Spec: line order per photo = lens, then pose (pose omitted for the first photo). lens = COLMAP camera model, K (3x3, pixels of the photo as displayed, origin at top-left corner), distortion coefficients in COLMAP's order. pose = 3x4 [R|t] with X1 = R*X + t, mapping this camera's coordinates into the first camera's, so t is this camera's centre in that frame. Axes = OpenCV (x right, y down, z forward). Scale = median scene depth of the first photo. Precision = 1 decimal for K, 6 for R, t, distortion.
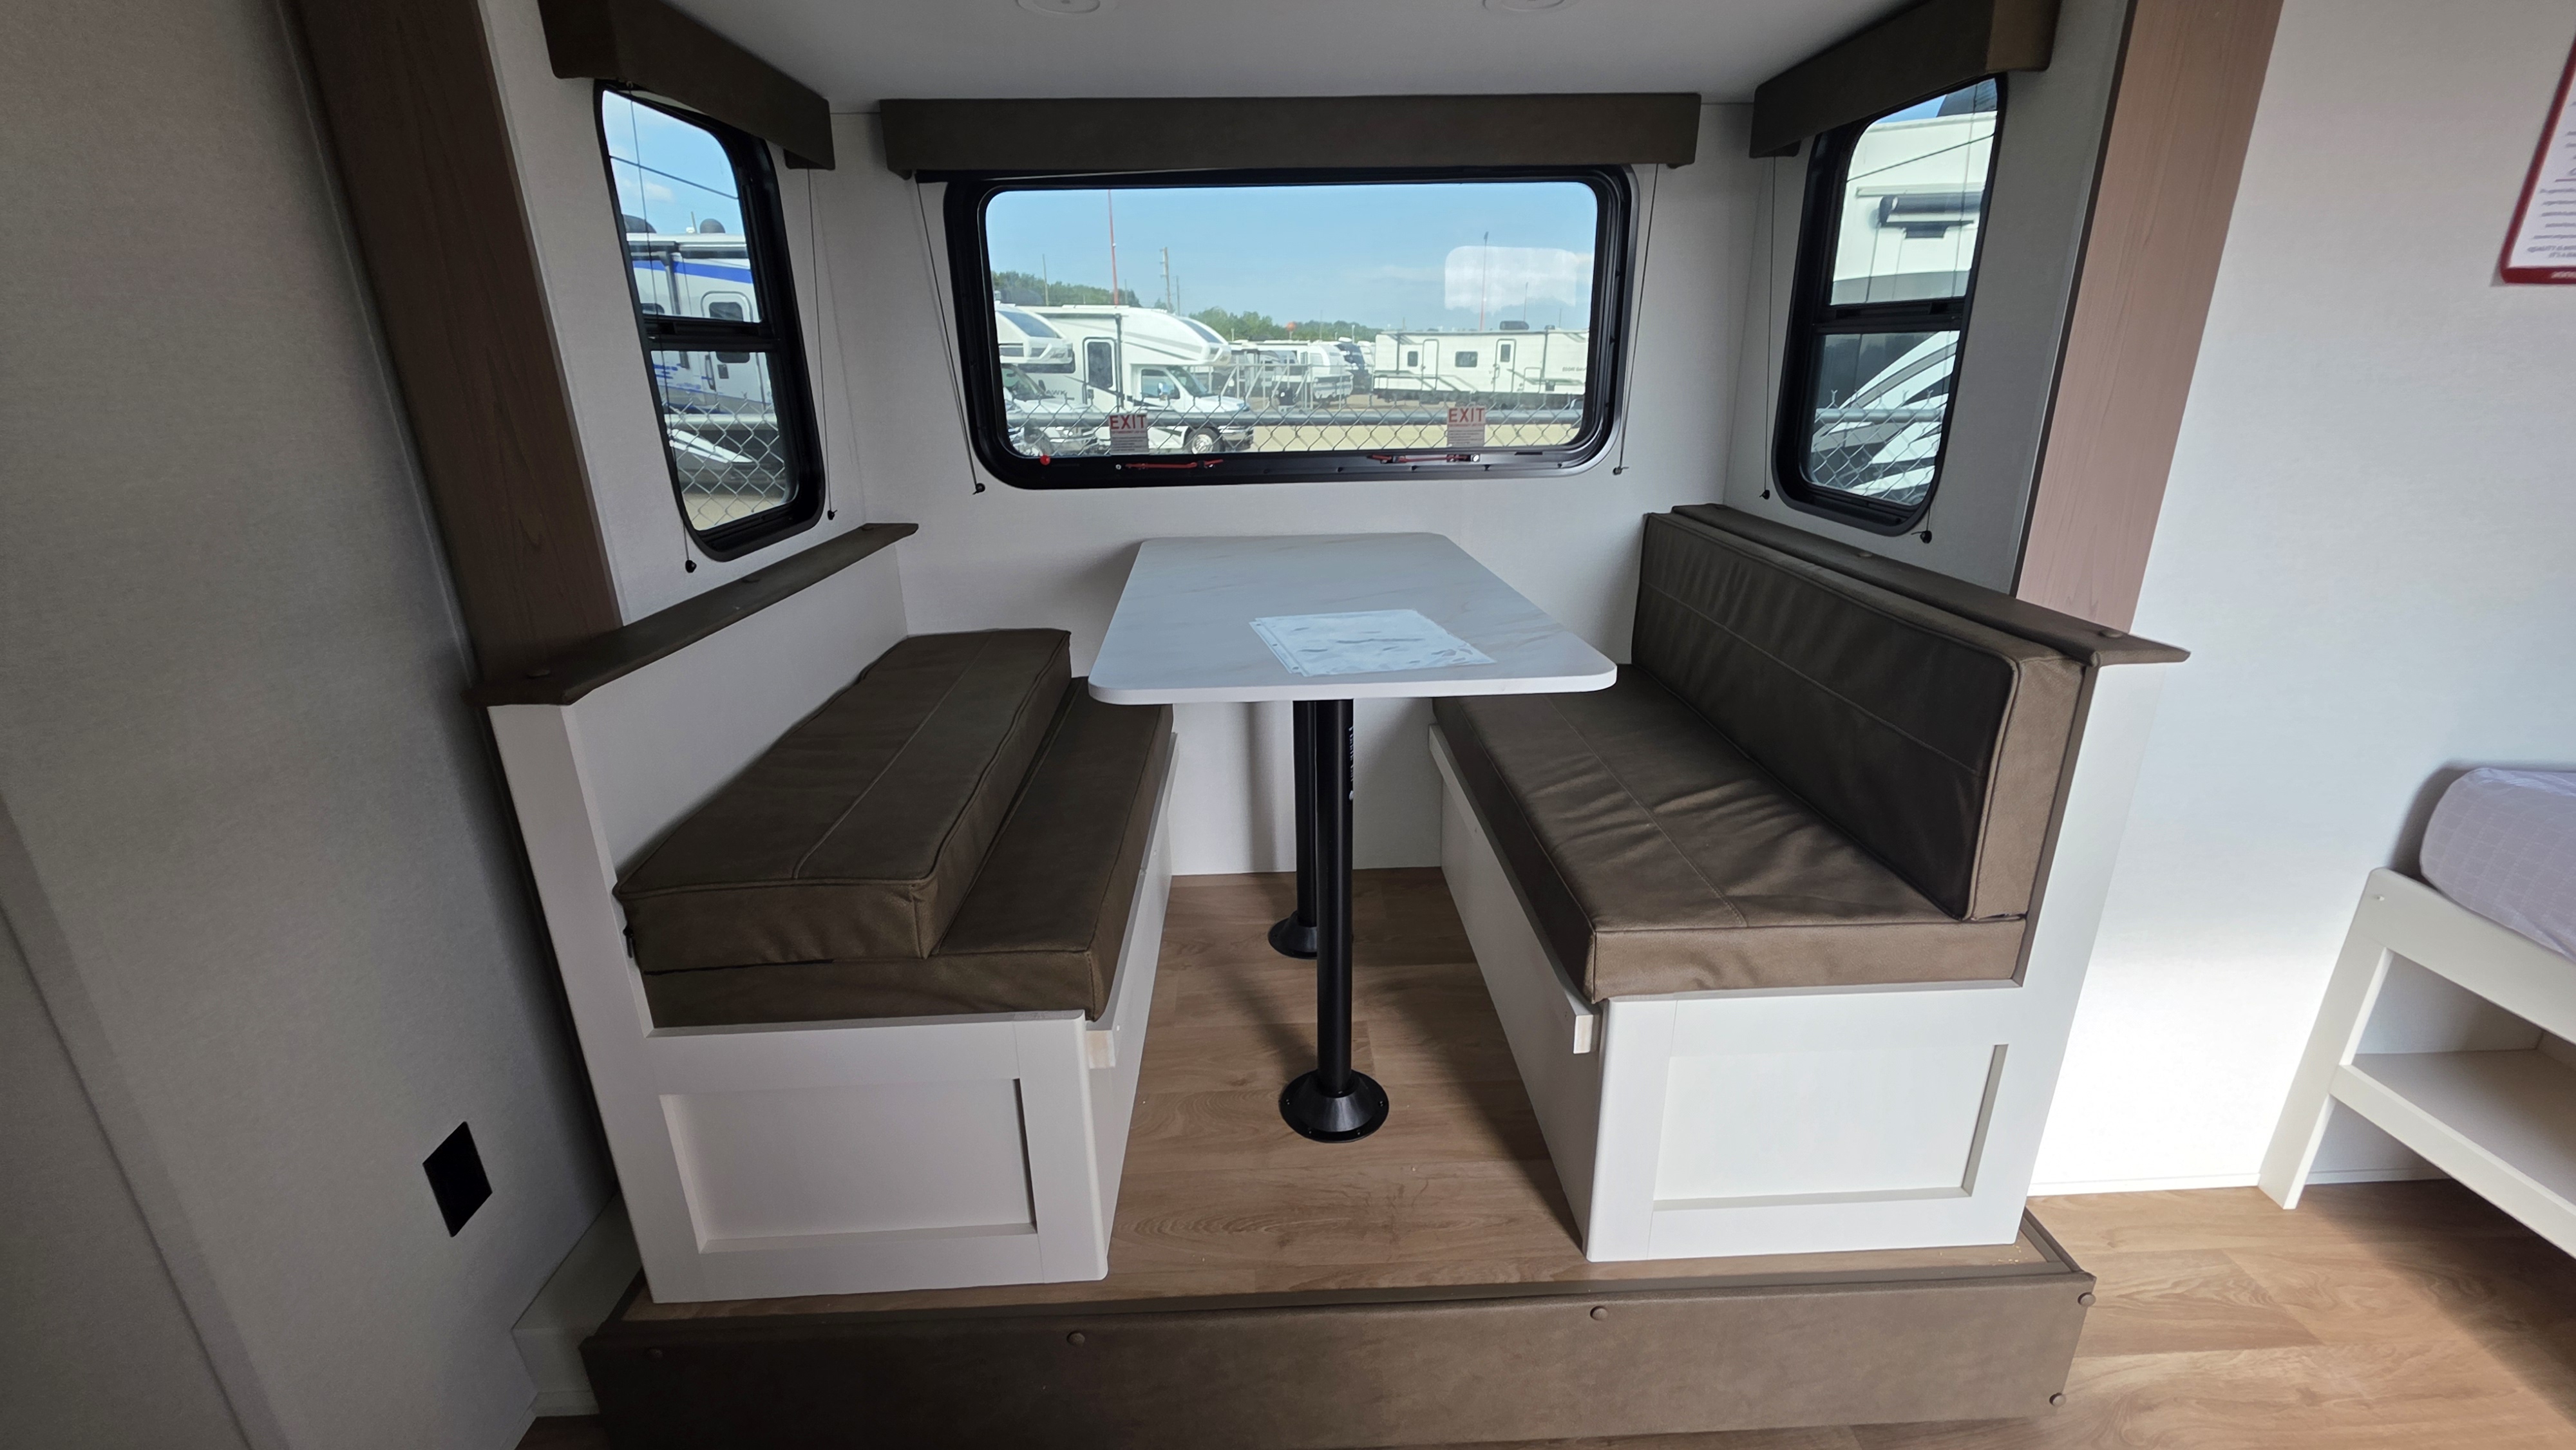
lens RADIAL K [[1037.8, 0, 1288.0], [0, 1037.8, 717.2], [0, 0, 1]] dist [0.001133, -0.000187]
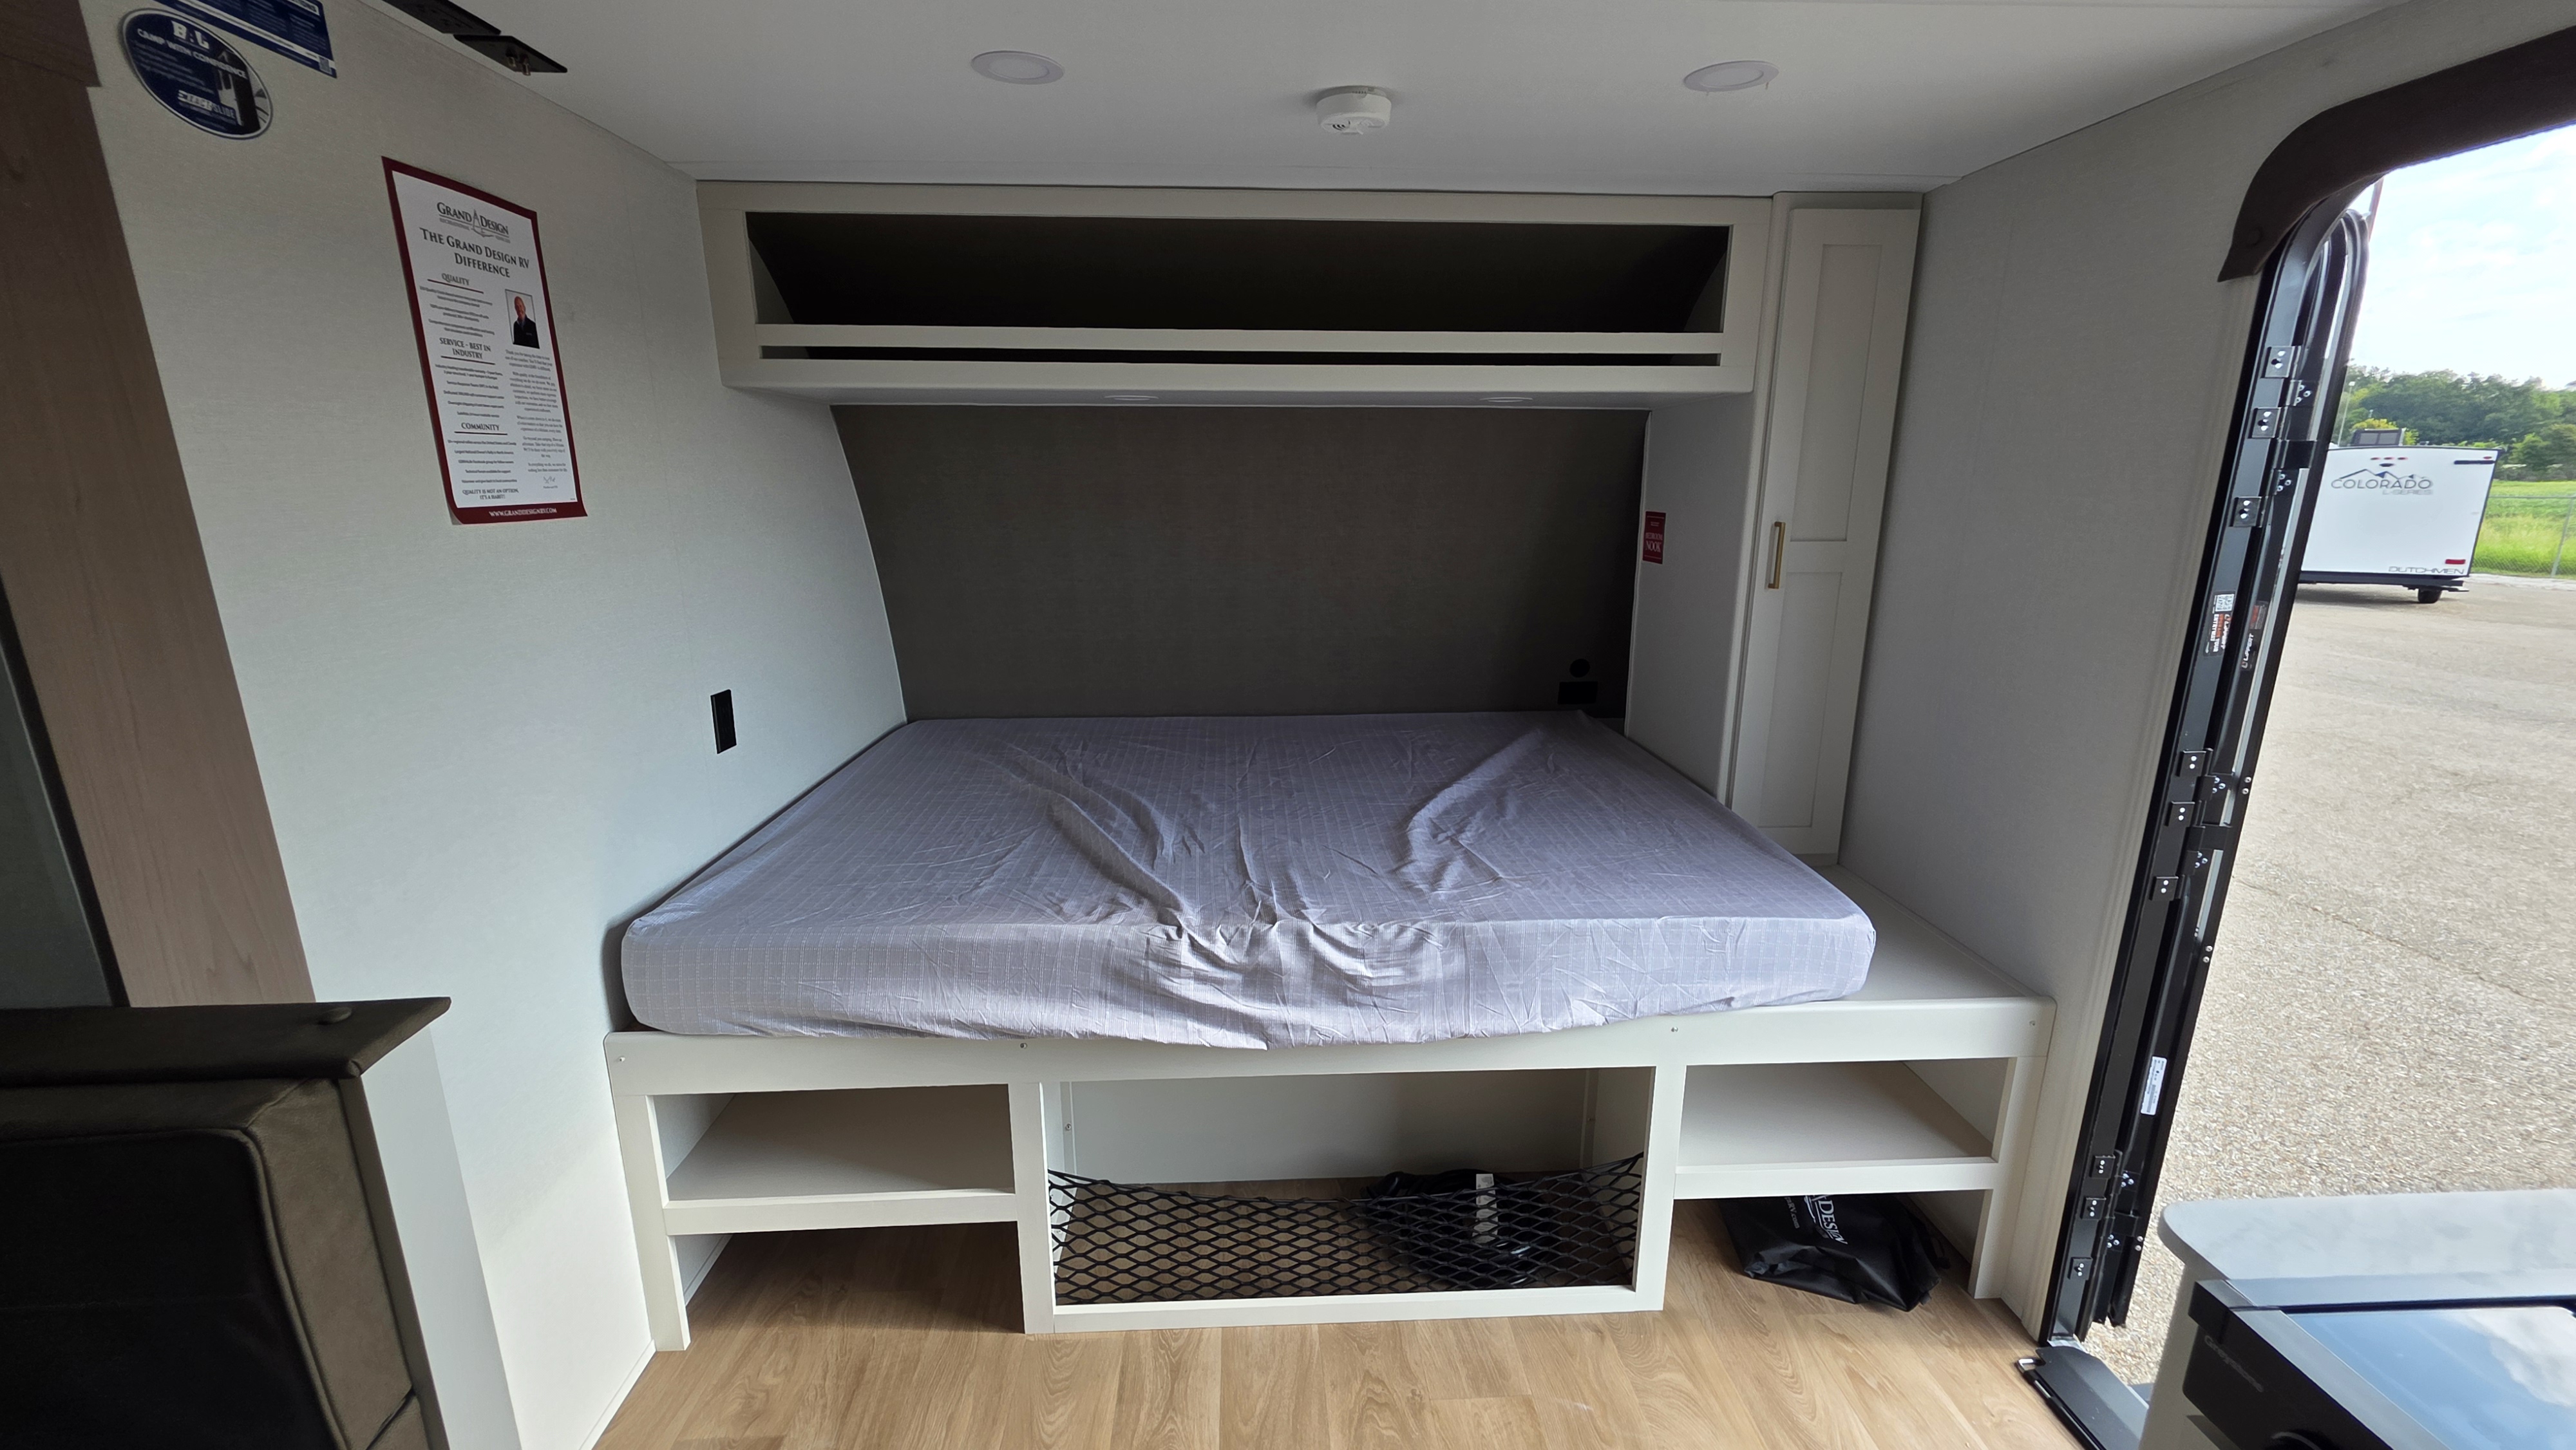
lens RADIAL K [[1037.8, 0, 1285.0], [0, 1037.8, 718.4], [0, 0, 1]] dist [0.001133, -0.000187]
pose [[-0.012540, -0.219529, 0.975525, 0.081323], [0.325156, 0.921685, 0.211593, -0.172224], [-0.945577, 0.319851, 0.059823, 0.193837]]
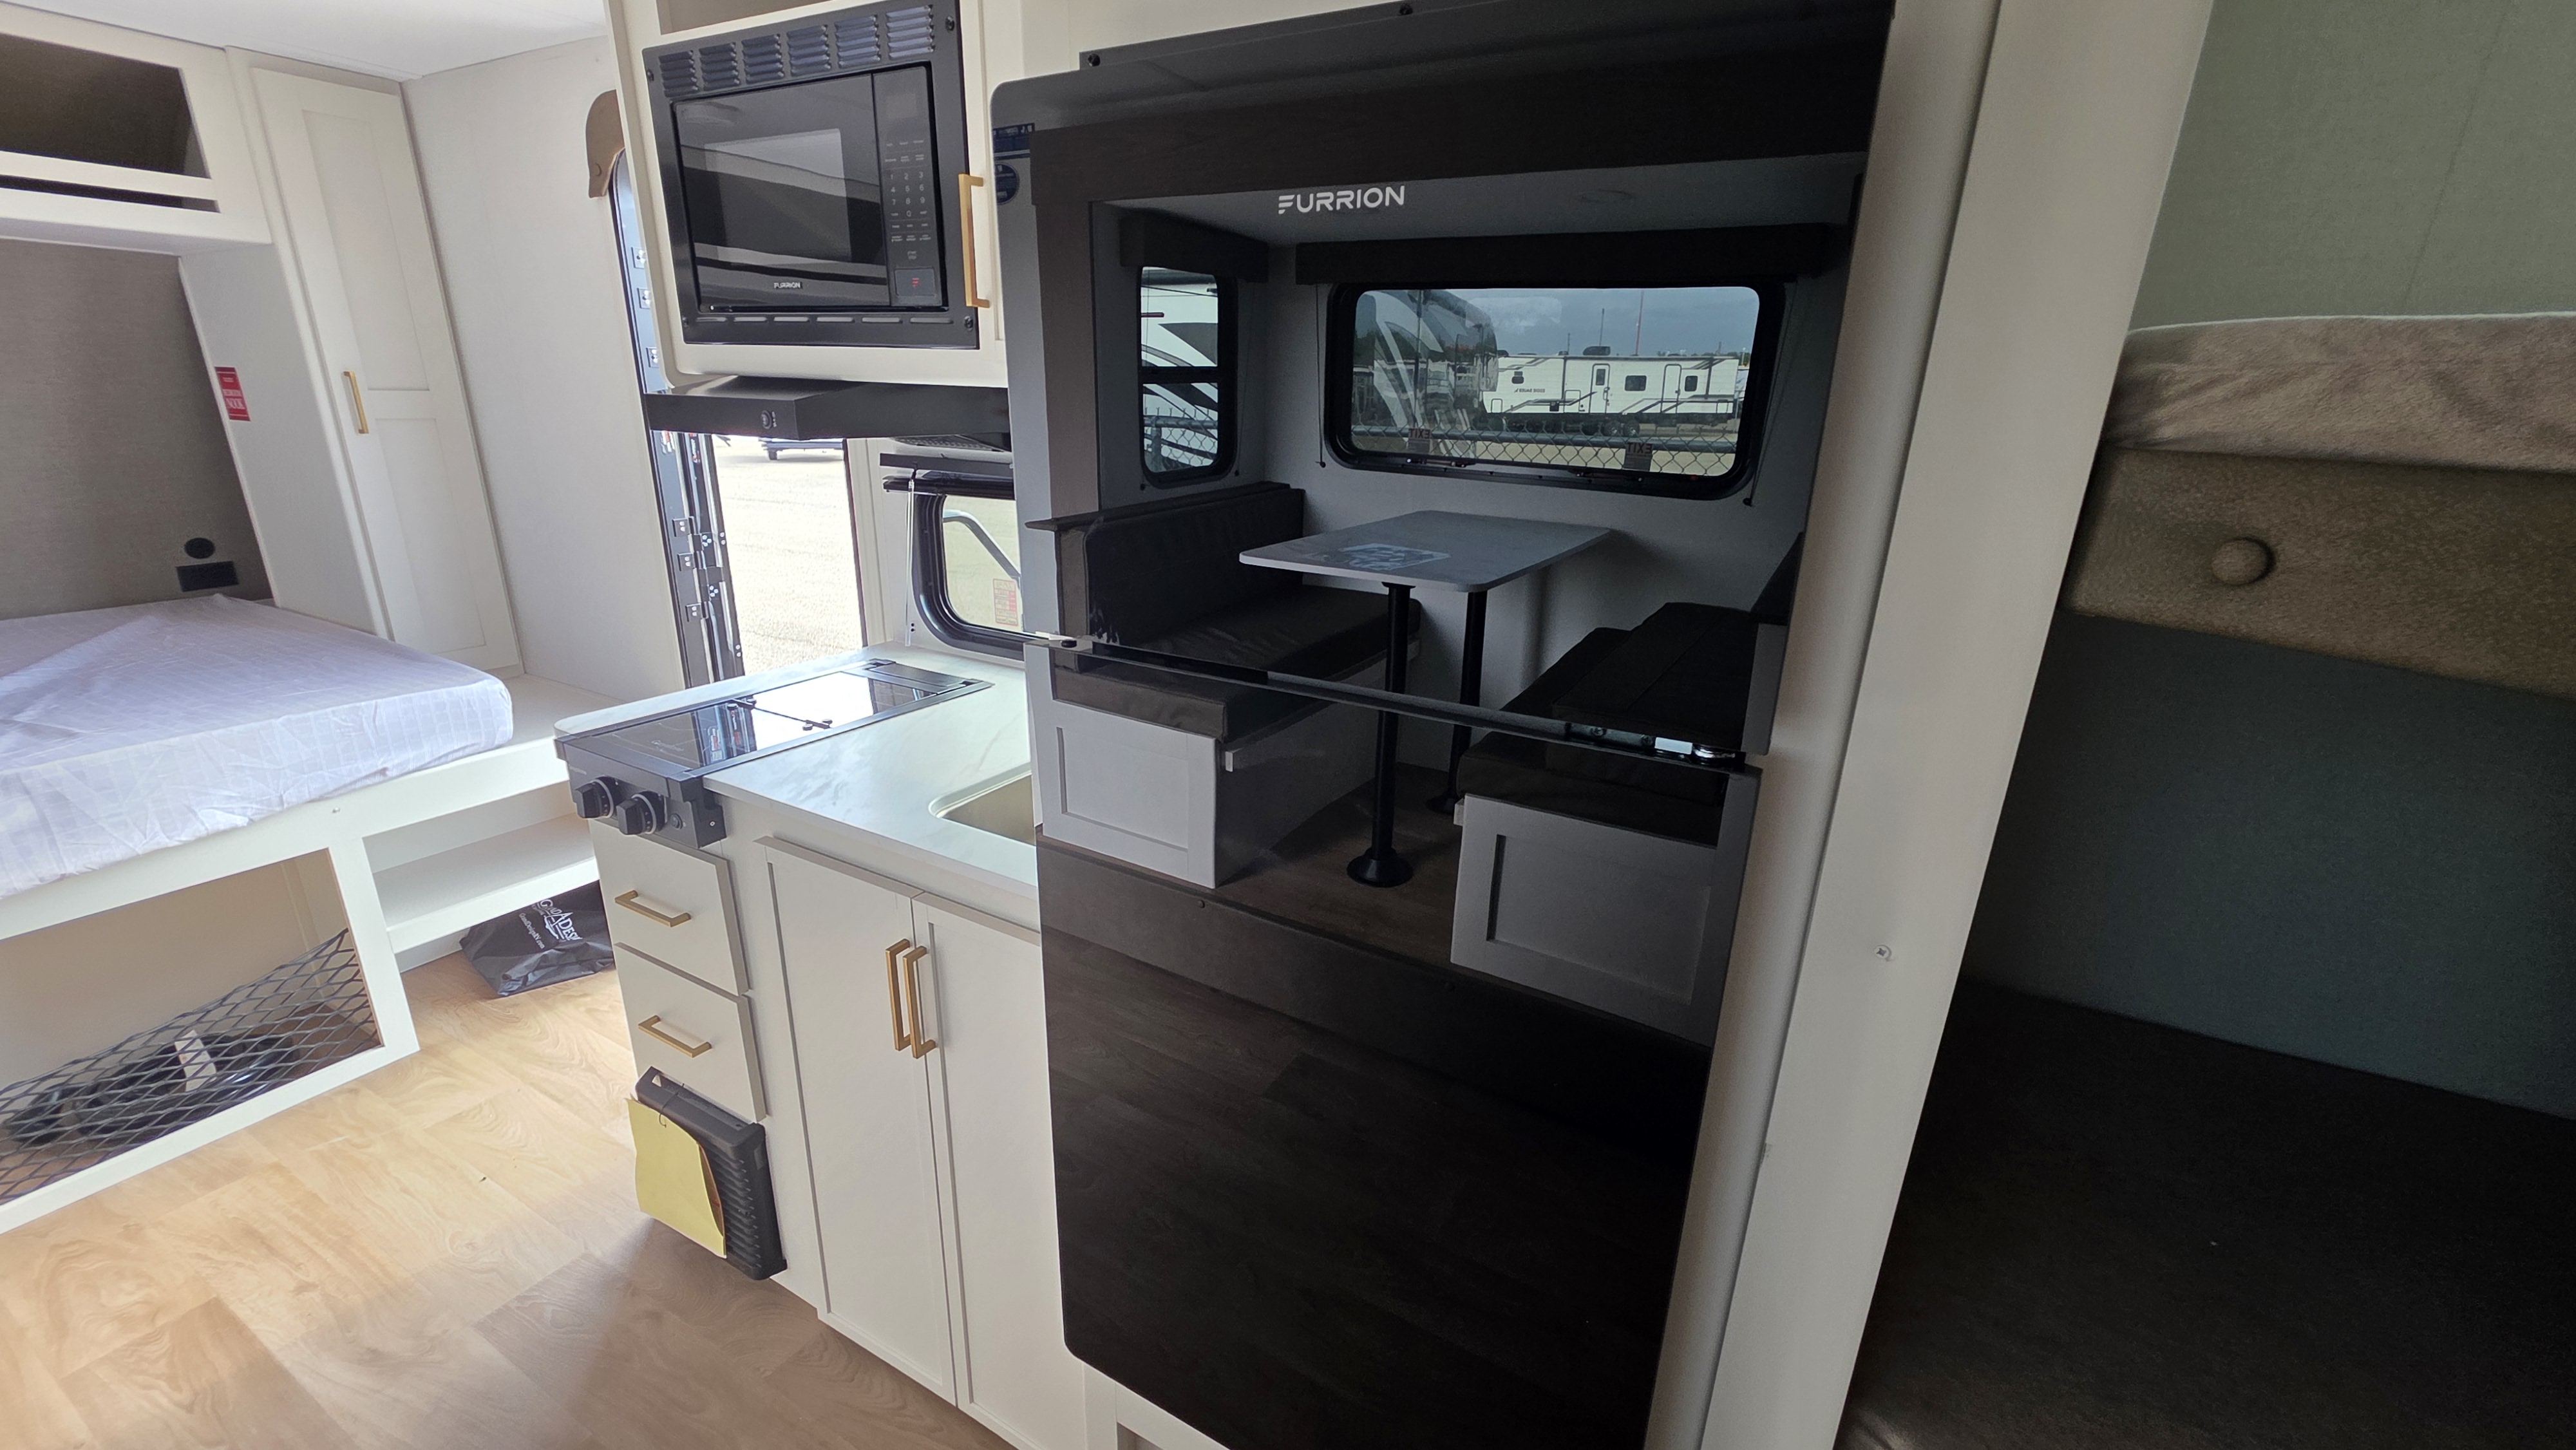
lens RADIAL K [[1037.8, 0, 1288.4], [0, 1037.8, 725.4], [0, 0, 1]] dist [0.001133, -0.000187]
pose [[-0.855028, -0.169267, 0.490179, -0.611956], [0.153505, 0.820258, 0.551010, -0.100534], [-0.495341, 0.546374, -0.675361, 0.200288]]
